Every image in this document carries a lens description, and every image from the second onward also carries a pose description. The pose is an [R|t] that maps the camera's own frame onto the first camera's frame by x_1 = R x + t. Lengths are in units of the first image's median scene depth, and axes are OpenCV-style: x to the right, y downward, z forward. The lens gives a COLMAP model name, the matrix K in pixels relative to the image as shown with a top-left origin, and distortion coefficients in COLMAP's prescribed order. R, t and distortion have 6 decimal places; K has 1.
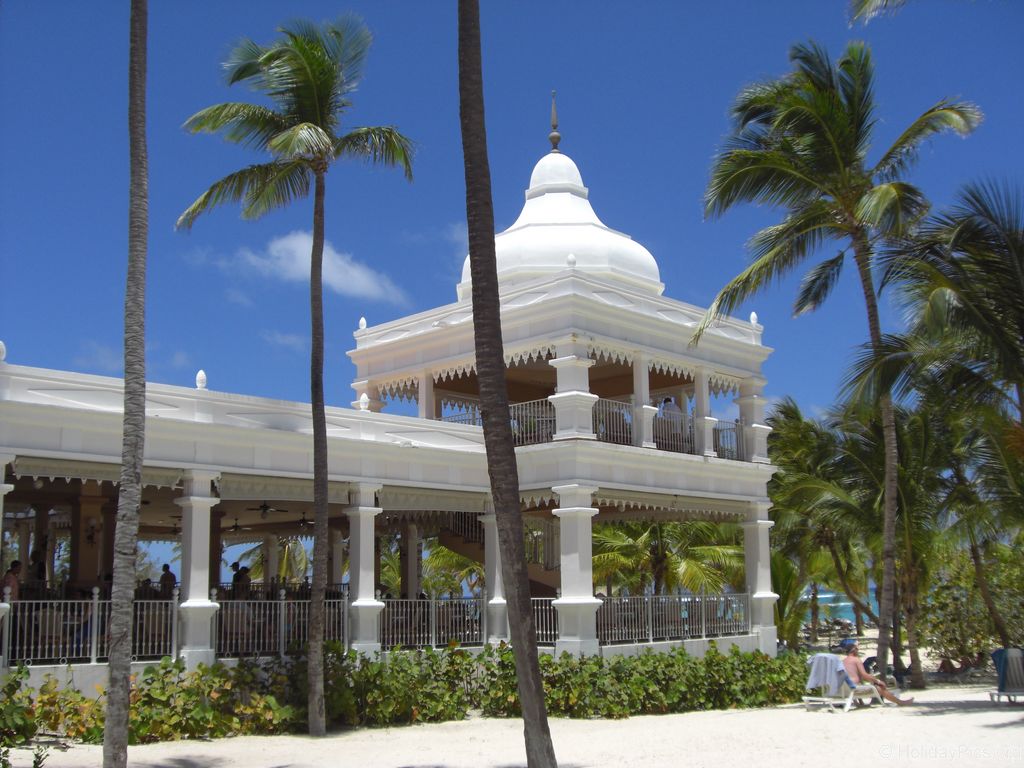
lens RADIAL K [[1135.9, 0, 500.9], [0, 1135.9, 384.3], [0, 0, 1]] dist [-0.251728, 0.329208]
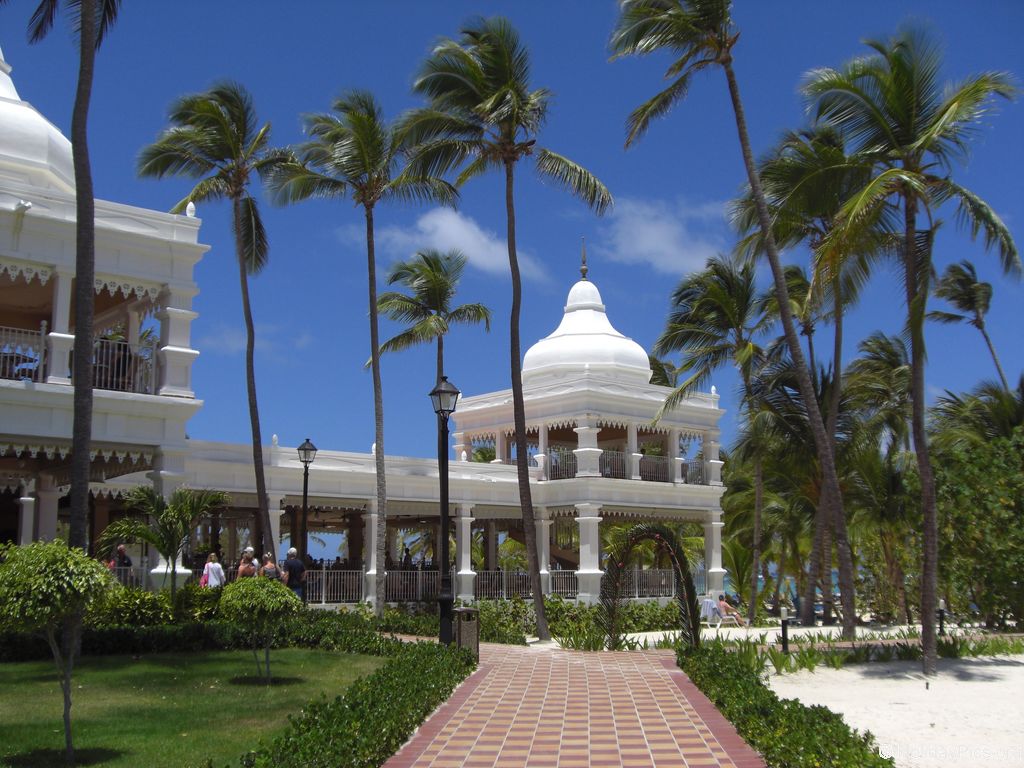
lens RADIAL K [[1135.9, 0, 500.9], [0, 1135.9, 384.3], [0, 0, 1]] dist [-0.251728, 0.329208]
pose [[0.997662, -0.004613, -0.068185, 0.050631], [0.005844, 0.999823, 0.017864, -0.118480], [0.068090, -0.018221, 0.997513, -0.681021]]
